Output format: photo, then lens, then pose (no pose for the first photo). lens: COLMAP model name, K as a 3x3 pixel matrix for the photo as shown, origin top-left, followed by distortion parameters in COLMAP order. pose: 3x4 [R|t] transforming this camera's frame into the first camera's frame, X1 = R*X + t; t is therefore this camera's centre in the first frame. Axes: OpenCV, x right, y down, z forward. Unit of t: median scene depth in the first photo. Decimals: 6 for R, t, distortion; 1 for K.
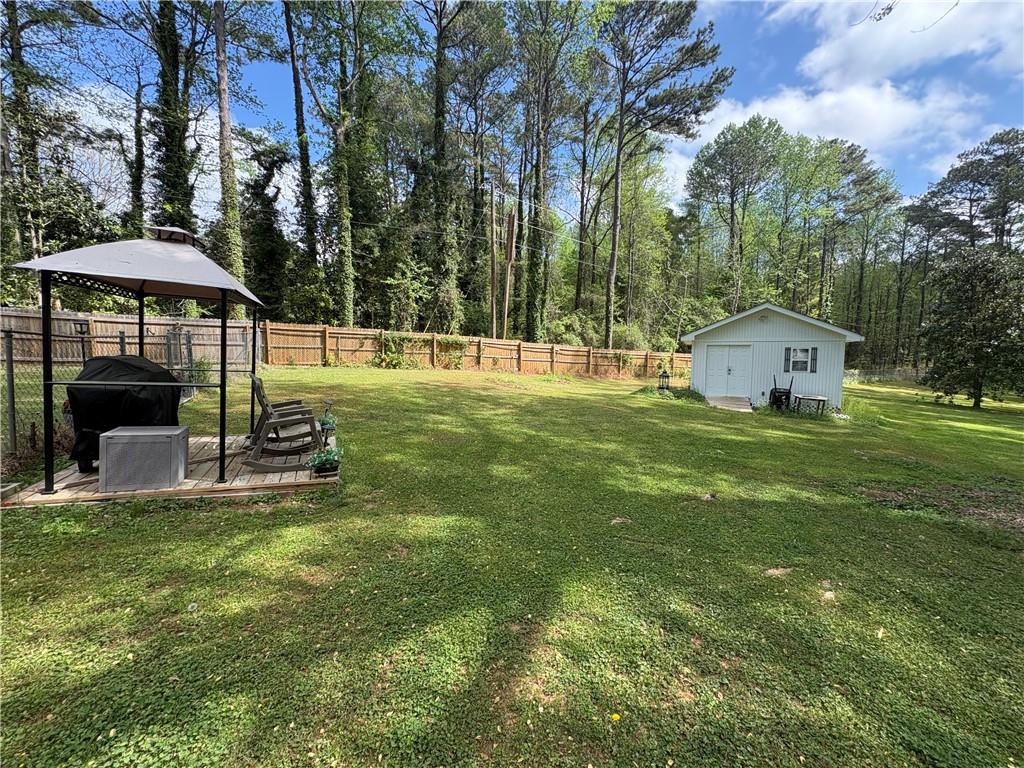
lens RADIAL K [[409.4, 0, 512.3], [0, 409.4, 385.4], [0, 0, 1]] dist [0.001008, -0.000314]
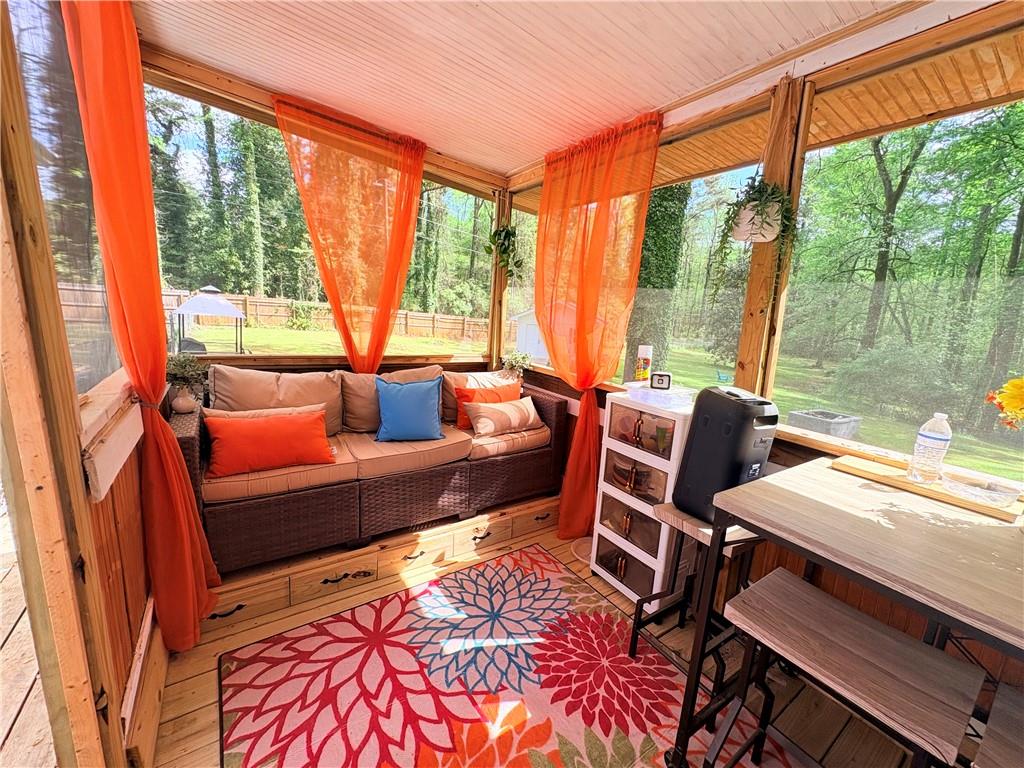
lens RADIAL K [[409.4, 0, 511.5], [0, 409.4, 386.0], [0, 0, 1]] dist [0.001008, -0.000314]
pose [[0.980824, 0.009848, 0.194645, 0.071843], [-0.031842, 0.993400, 0.110192, -0.019386], [-0.192276, -0.114277, 0.974664, -0.277865]]
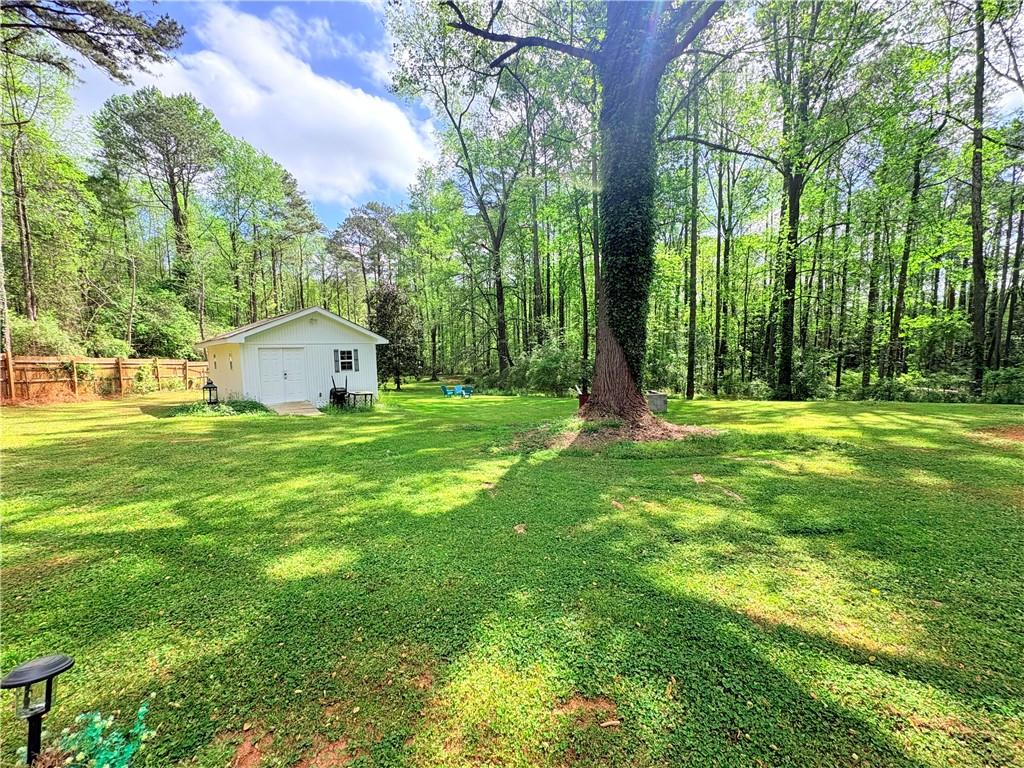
lens RADIAL K [[409.4, 0, 511.9], [0, 409.4, 381.9], [0, 0, 1]] dist [0.001008, -0.000314]
pose [[0.342442, -0.083959, 0.935780, -0.095836], [0.099803, 0.993615, 0.052626, -0.010013], [-0.934223, 0.075372, 0.348635, 0.109722]]
